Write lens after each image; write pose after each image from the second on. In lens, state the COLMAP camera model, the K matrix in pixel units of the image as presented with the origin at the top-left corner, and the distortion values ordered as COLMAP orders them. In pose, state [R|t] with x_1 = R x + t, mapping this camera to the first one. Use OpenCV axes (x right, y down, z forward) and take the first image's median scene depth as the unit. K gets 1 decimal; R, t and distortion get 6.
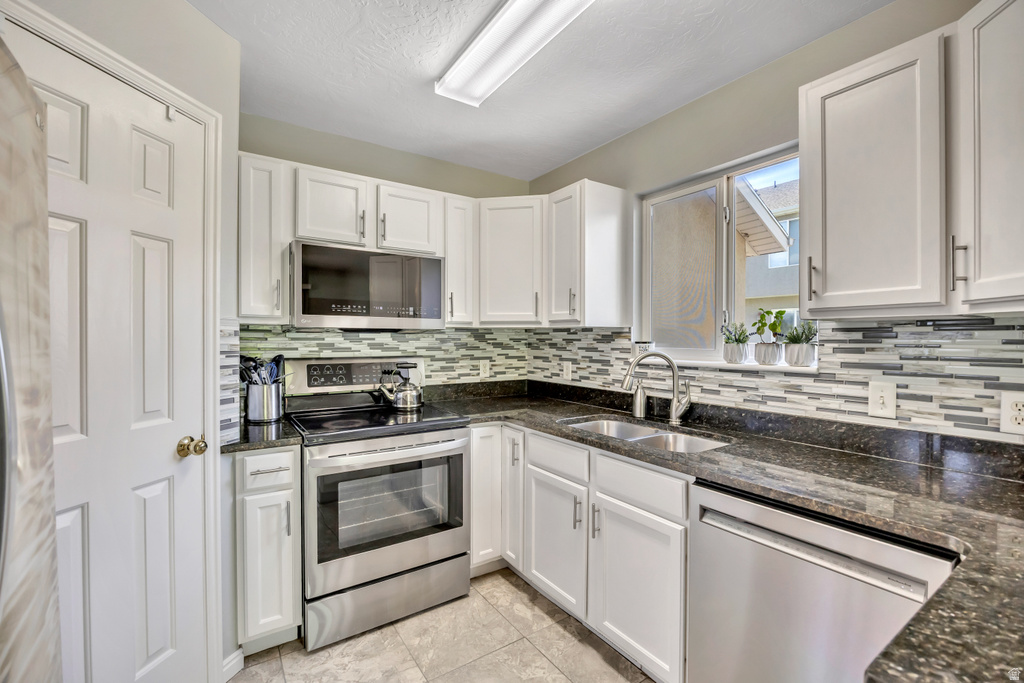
lens RADIAL K [[441.7, 0, 512.5], [0, 441.7, 343.6], [0, 0, 1]] dist [-0.016130, 0.000740]
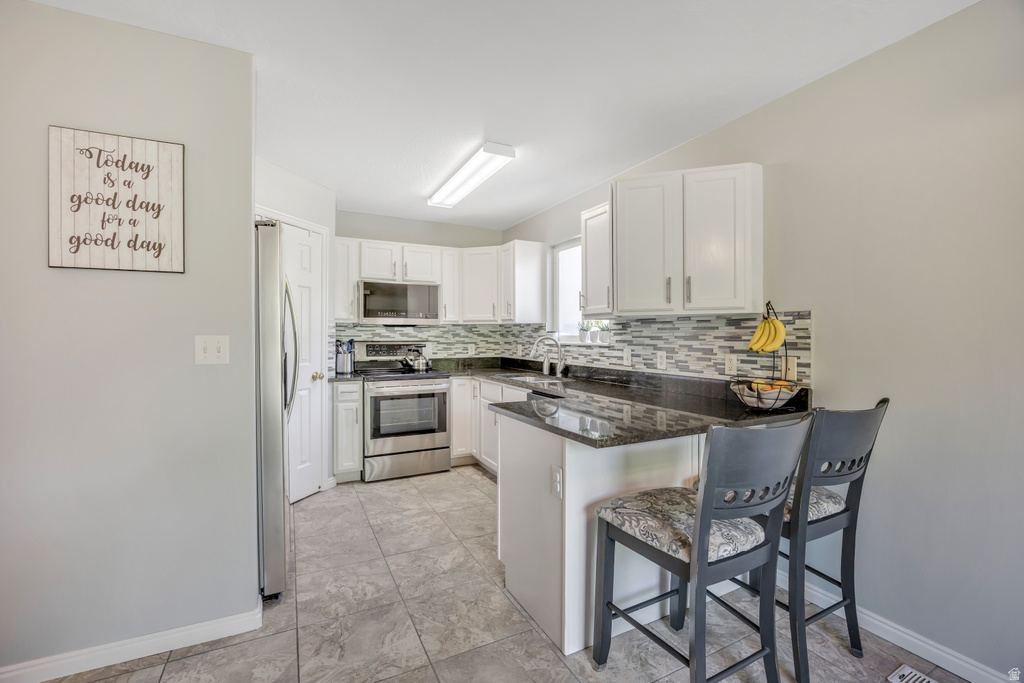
lens RADIAL K [[441.7, 0, 511.3], [0, 441.7, 337.6], [0, 0, 1]] dist [-0.016130, 0.000740]
pose [[0.992292, -0.001135, -0.123916, 0.414892], [0.000392, 0.999982, -0.006024, 0.034577], [0.123920, 0.005929, 0.992274, -0.861011]]
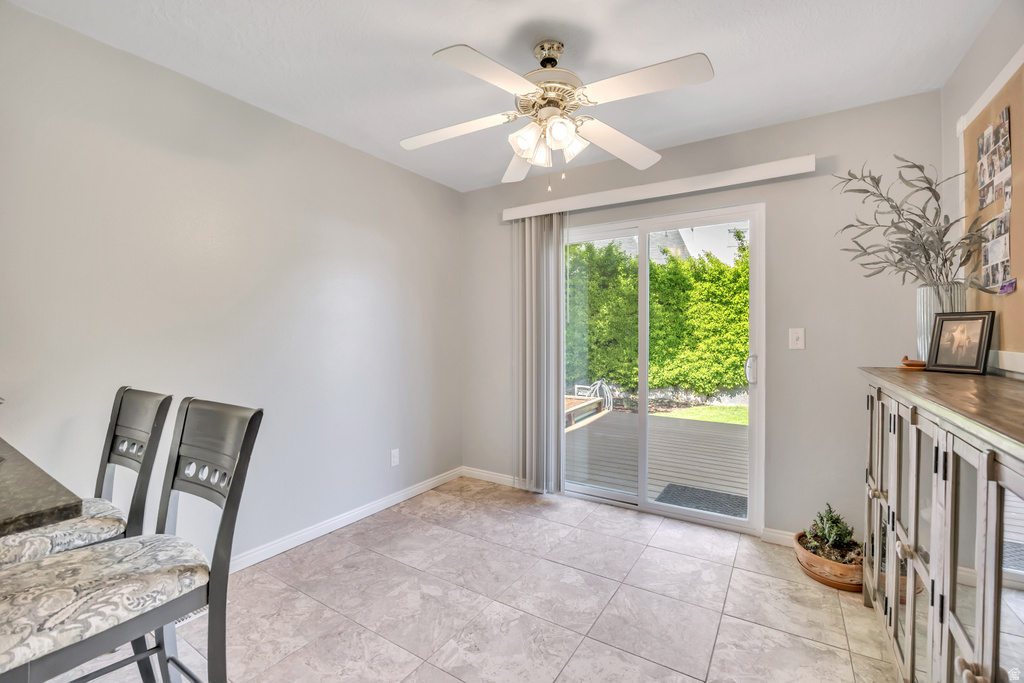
lens RADIAL K [[441.7, 0, 508.1], [0, 441.7, 337.7], [0, 0, 1]] dist [-0.016130, 0.000740]
pose [[-0.397615, -0.007278, 0.917523, -0.079131], [0.012315, 0.999836, 0.013268, 0.045423], [-0.917470, 0.016574, -0.397460, -0.315454]]
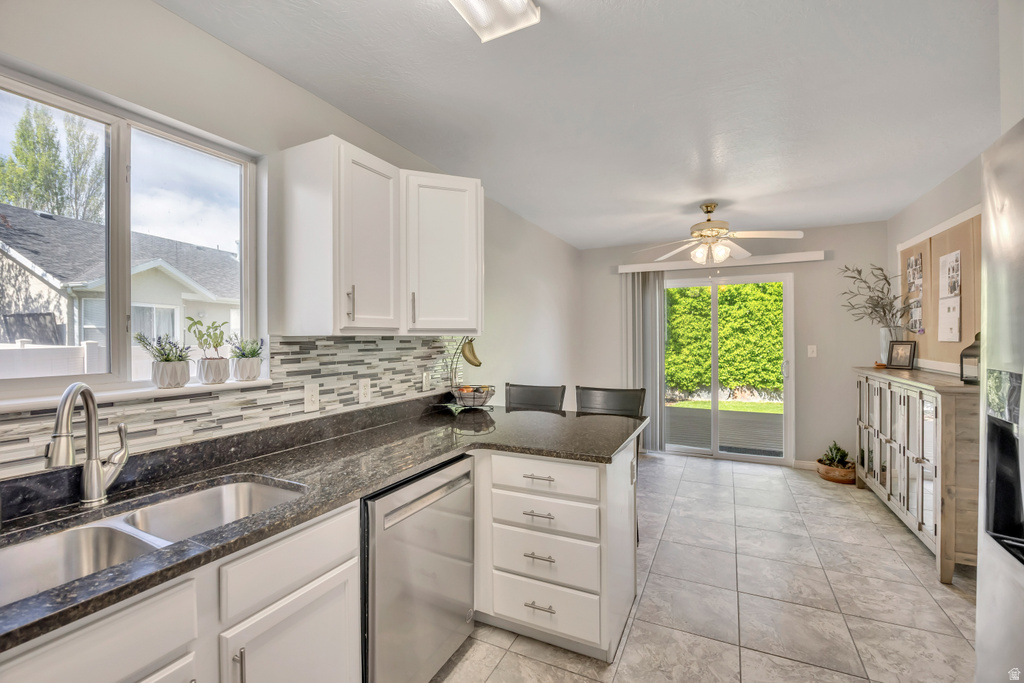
lens RADIAL K [[441.7, 0, 510.1], [0, 441.7, 338.2], [0, 0, 1]] dist [-0.016130, 0.000740]
pose [[-0.496680, 0.002970, 0.867929, -0.418385], [0.017879, 0.999817, 0.006810, -0.033340], [-0.867749, 0.018900, -0.496642, 0.841620]]
